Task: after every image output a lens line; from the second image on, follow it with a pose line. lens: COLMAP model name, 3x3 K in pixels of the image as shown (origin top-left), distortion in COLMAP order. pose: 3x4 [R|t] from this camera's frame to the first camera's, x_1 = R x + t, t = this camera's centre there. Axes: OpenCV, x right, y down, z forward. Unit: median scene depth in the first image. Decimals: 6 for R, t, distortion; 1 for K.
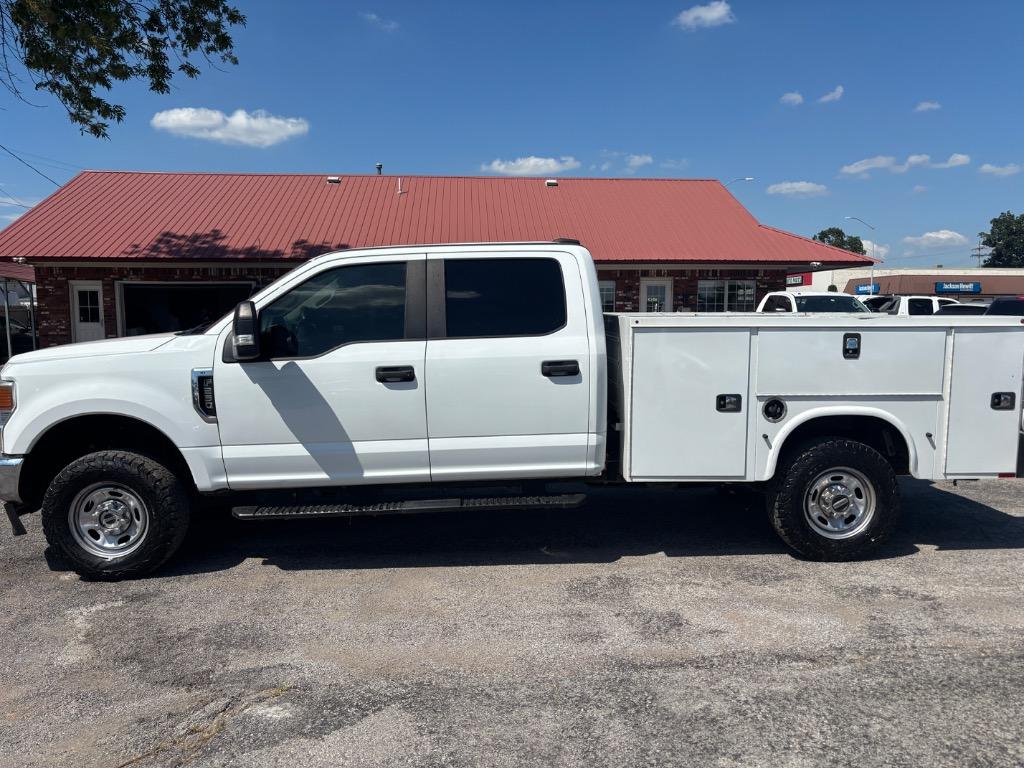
lens RADIAL K [[772.8, 0, 514.8], [0, 772.8, 400.8], [0, 0, 1]] dist [0.039131, 0.002402]
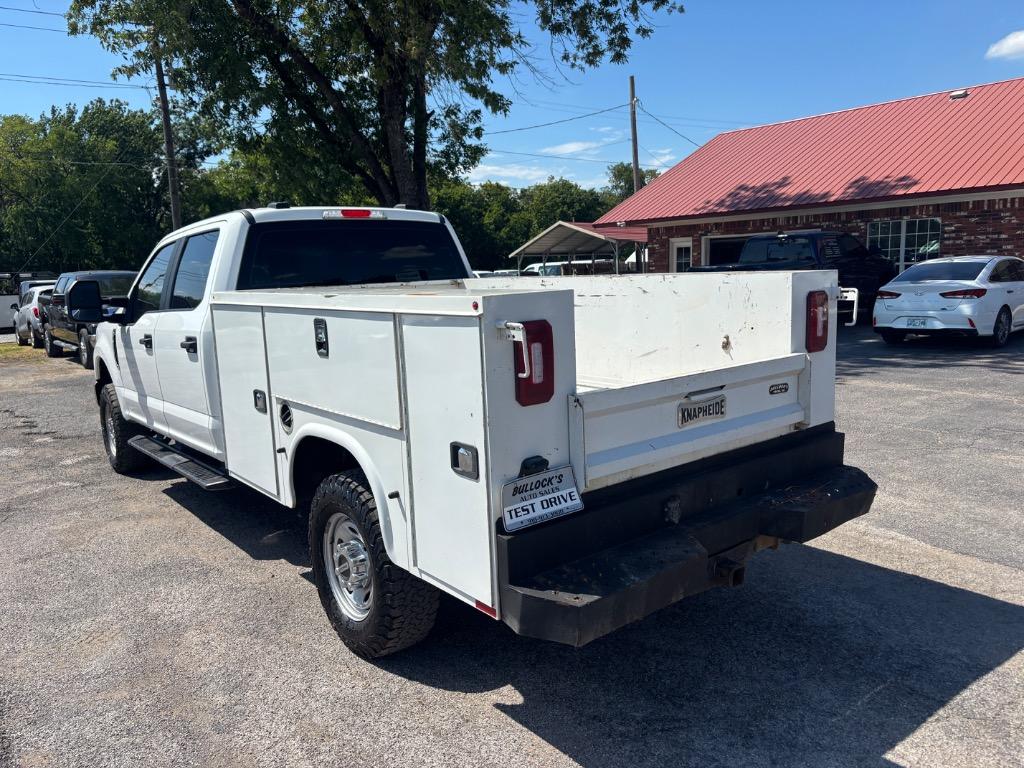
lens RADIAL K [[797.4, 0, 512.0], [0, 797.4, 384.0], [0, 0, 1]] dist [0.008605, 0.001493]
pose [[0.574920, 0.102365, -0.811781, 0.384248], [-0.066893, 0.994702, 0.078056, -0.033580], [0.815471, 0.009427, 0.578722, 0.258756]]
